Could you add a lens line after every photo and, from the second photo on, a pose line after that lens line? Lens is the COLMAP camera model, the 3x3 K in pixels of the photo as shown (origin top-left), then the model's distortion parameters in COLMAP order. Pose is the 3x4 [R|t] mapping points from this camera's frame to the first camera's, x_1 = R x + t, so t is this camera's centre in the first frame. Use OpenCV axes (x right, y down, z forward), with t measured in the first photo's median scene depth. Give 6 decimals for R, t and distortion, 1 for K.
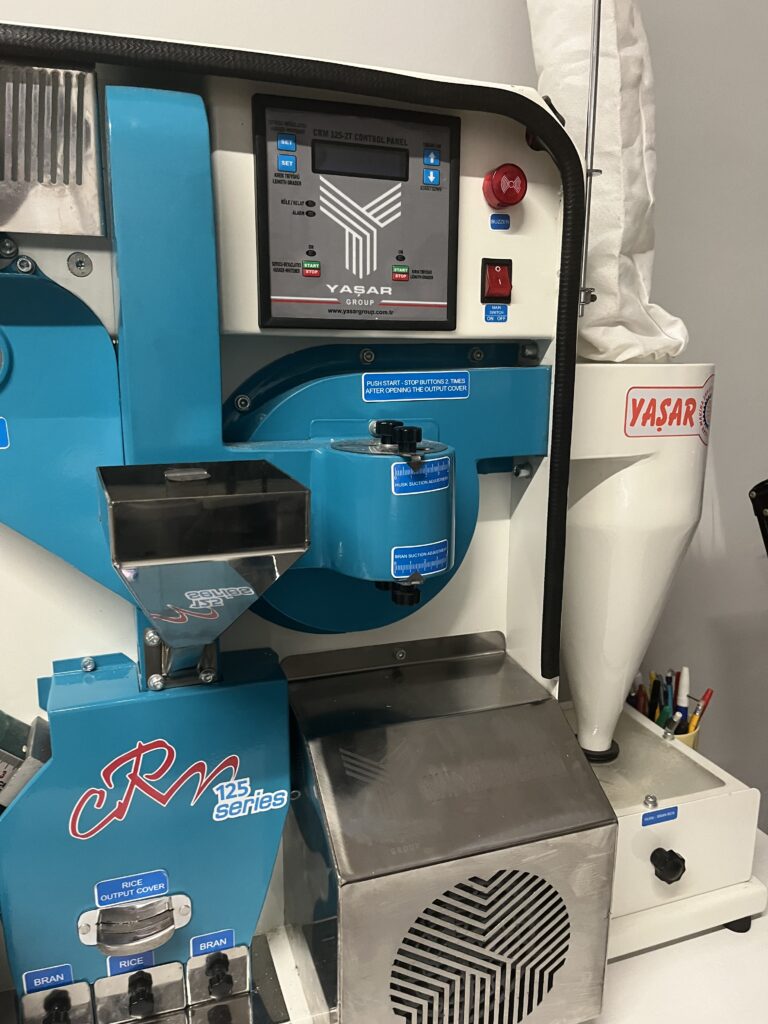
lens RADIAL K [[755.5, 0, 384.0], [0, 755.5, 512.0], [0, 0, 1]] dist [0.003423, -0.000922]
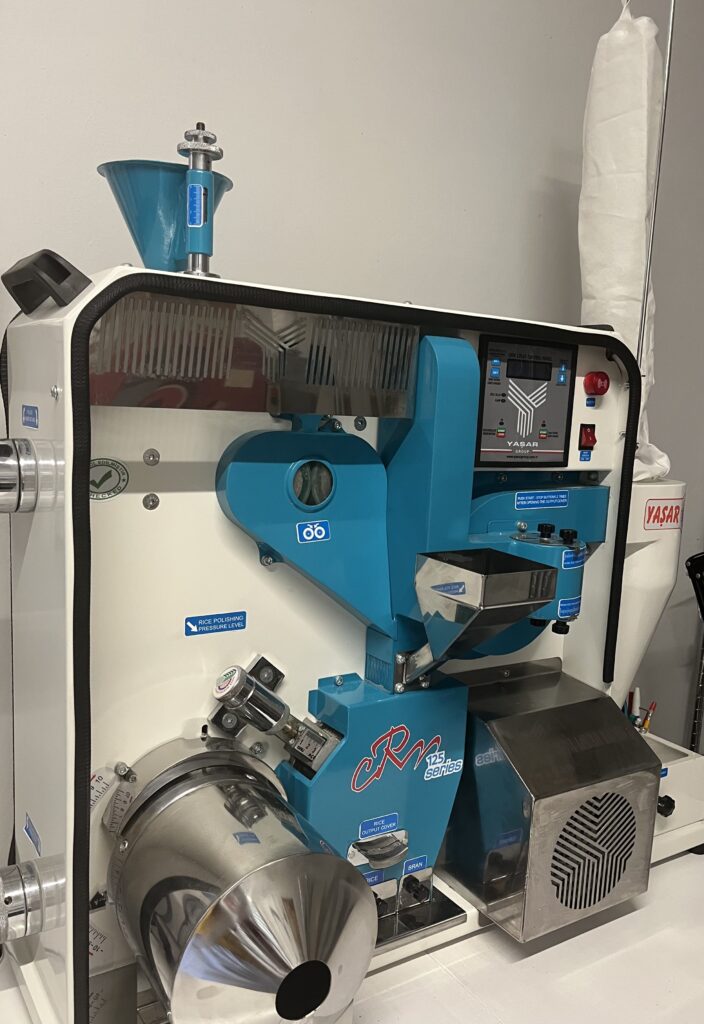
lens RADIAL K [[864.8, 0, 353.2], [0, 864.8, 535.3], [0, 0, 1]] dist [0.005909, -0.012035]
pose [[0.971465, 0.006595, 0.237093, -0.798033], [0.002865, 0.999214, -0.039531, -0.019848], [-0.237167, 0.039082, 0.970682, -0.703708]]
